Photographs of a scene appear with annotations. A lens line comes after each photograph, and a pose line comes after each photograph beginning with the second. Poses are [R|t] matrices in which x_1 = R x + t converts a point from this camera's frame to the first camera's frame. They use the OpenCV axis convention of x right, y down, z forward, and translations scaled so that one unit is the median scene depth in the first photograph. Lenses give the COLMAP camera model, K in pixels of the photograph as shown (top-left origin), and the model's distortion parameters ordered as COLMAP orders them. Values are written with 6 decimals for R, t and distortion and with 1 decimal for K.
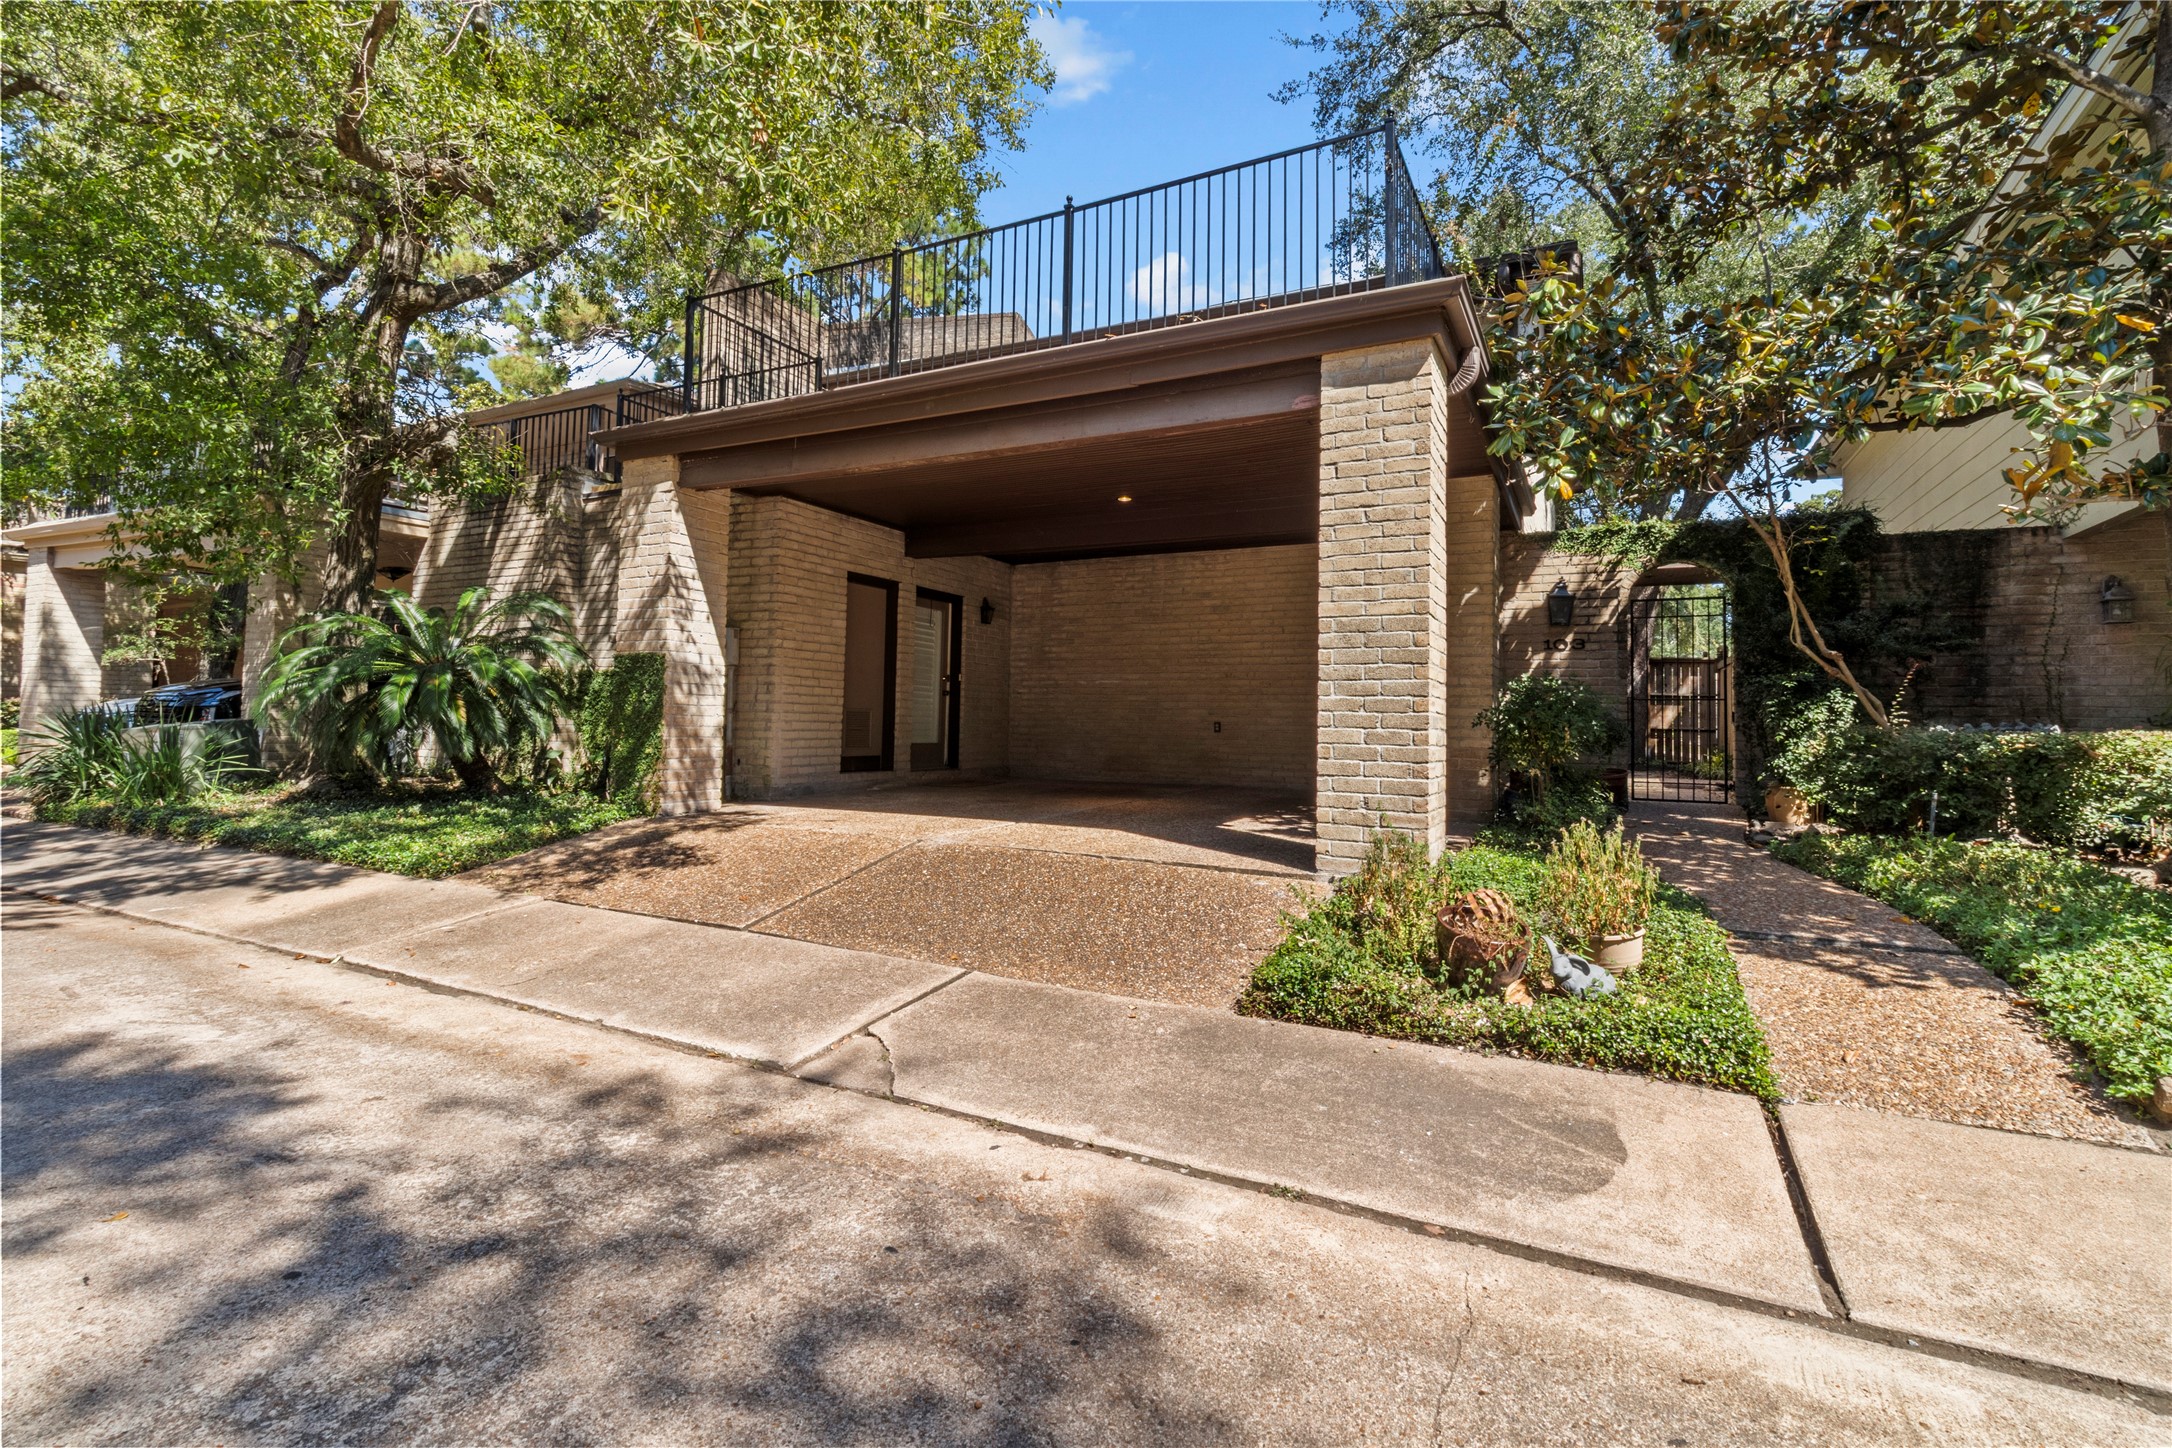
lens RADIAL K [[1012.1, 0, 1107.3], [0, 1012.1, 713.9], [0, 0, 1]] dist [-0.000435, 0.001123]
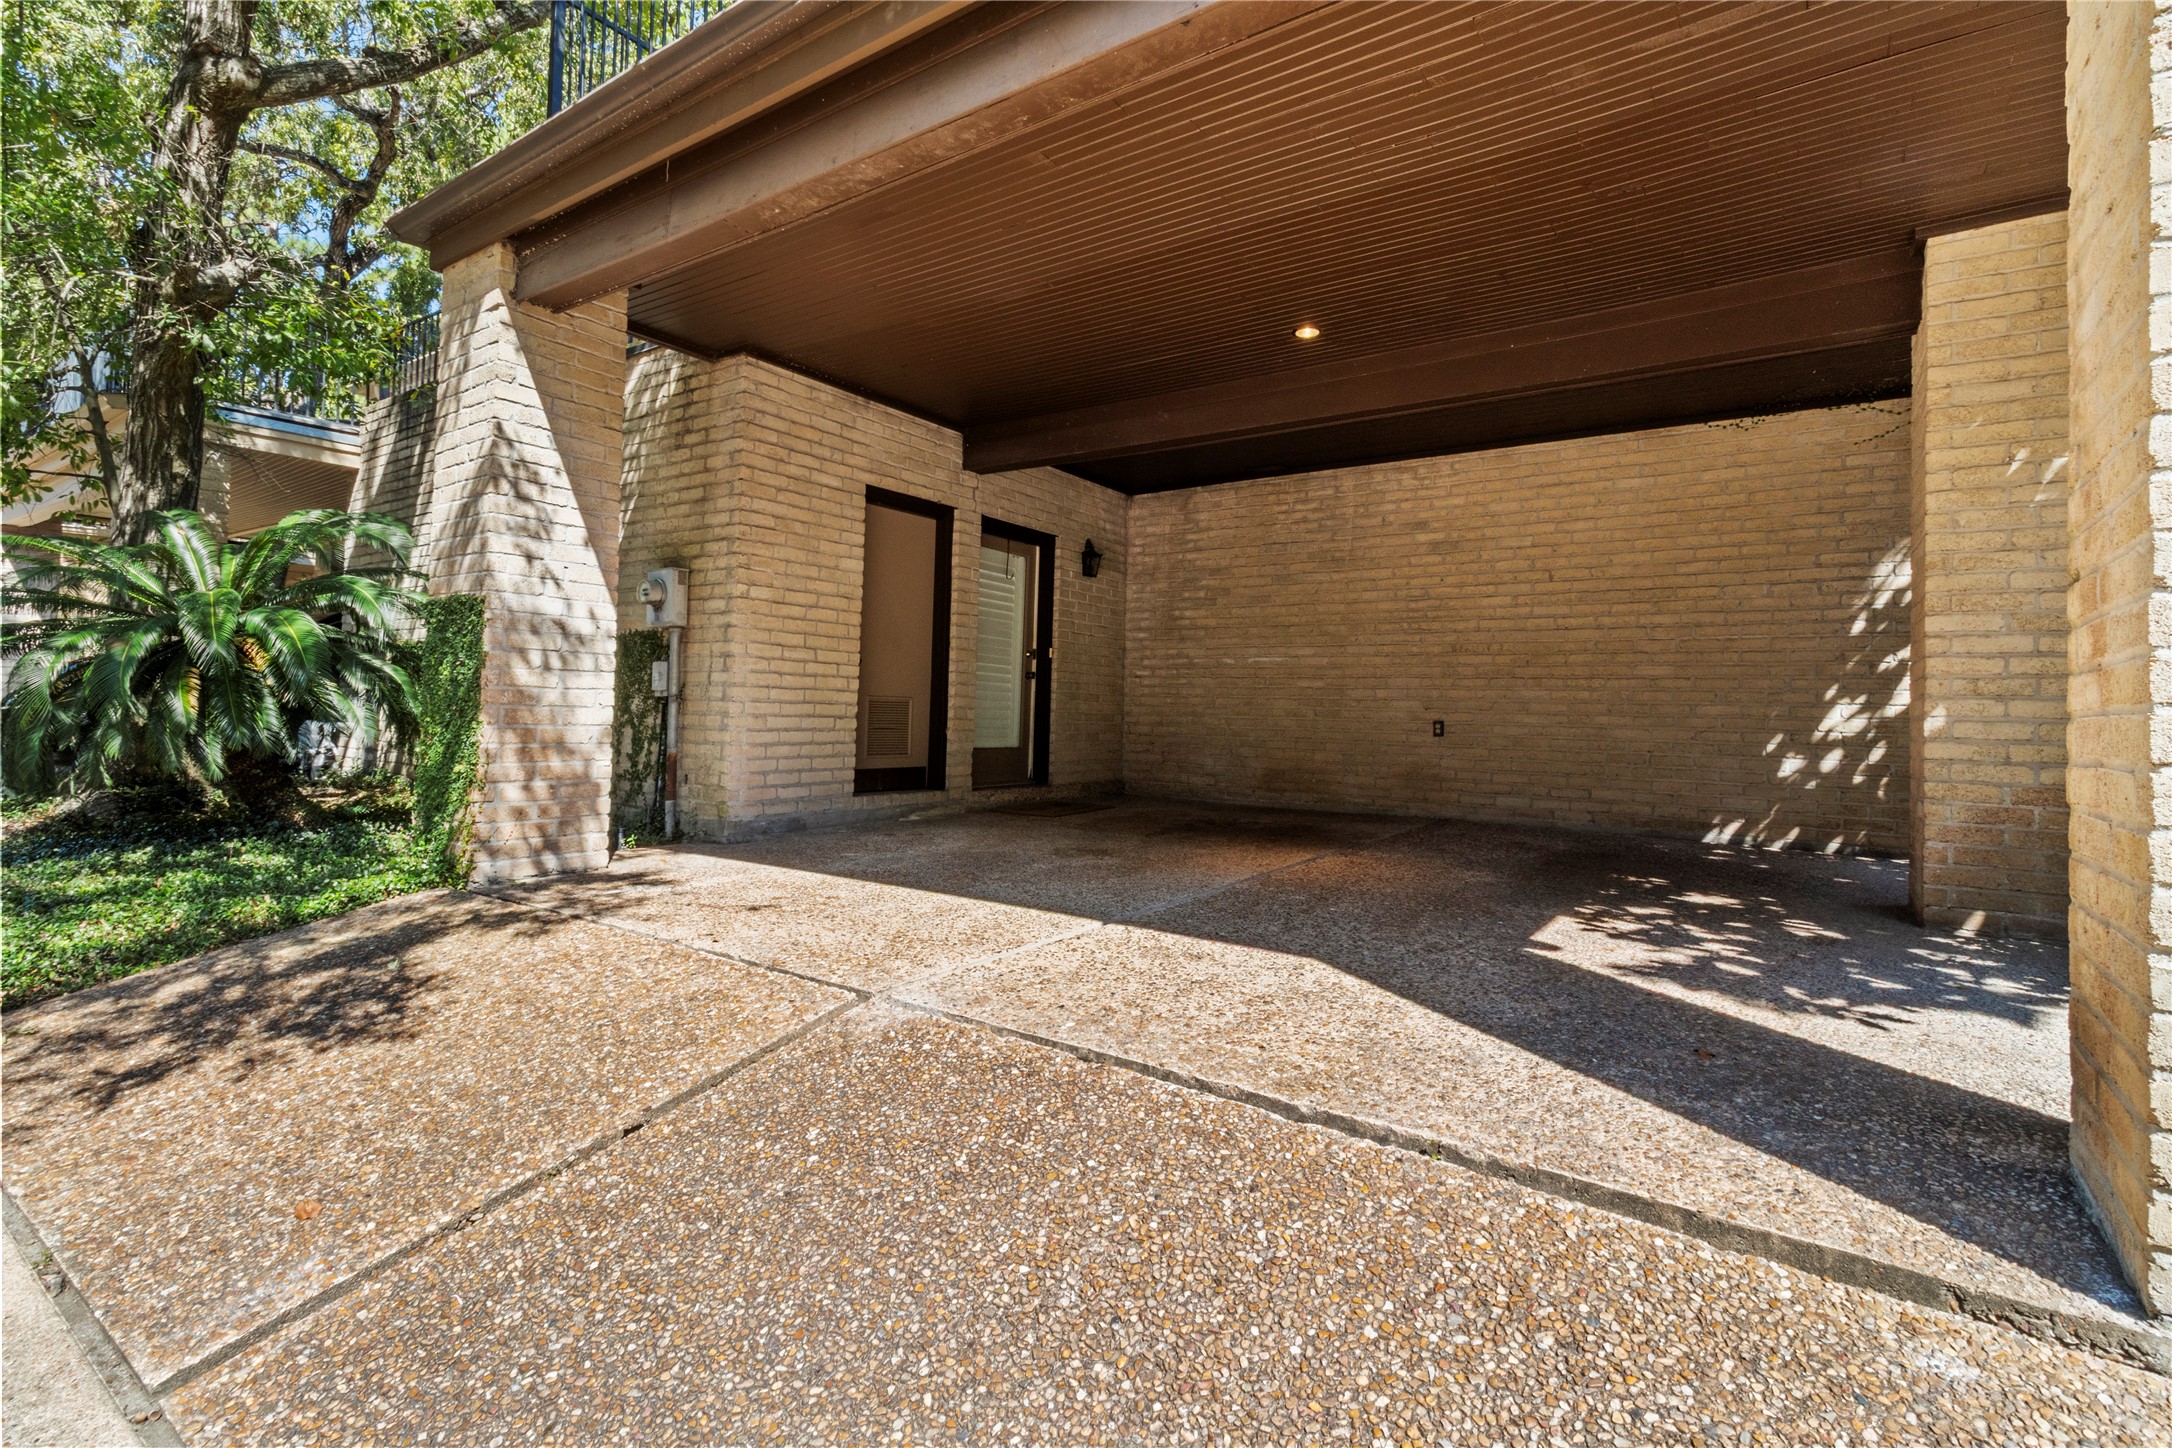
lens RADIAL K [[1013.7, 0, 1103.7], [0, 1013.7, 691.5], [0, 0, 1]] dist [0.003384, -0.001919]
pose [[0.990396, 0.004356, -0.138191, -0.017460], [-0.005997, 0.999916, -0.011457, -0.002282], [0.138130, 0.012175, 0.990339, 0.408884]]
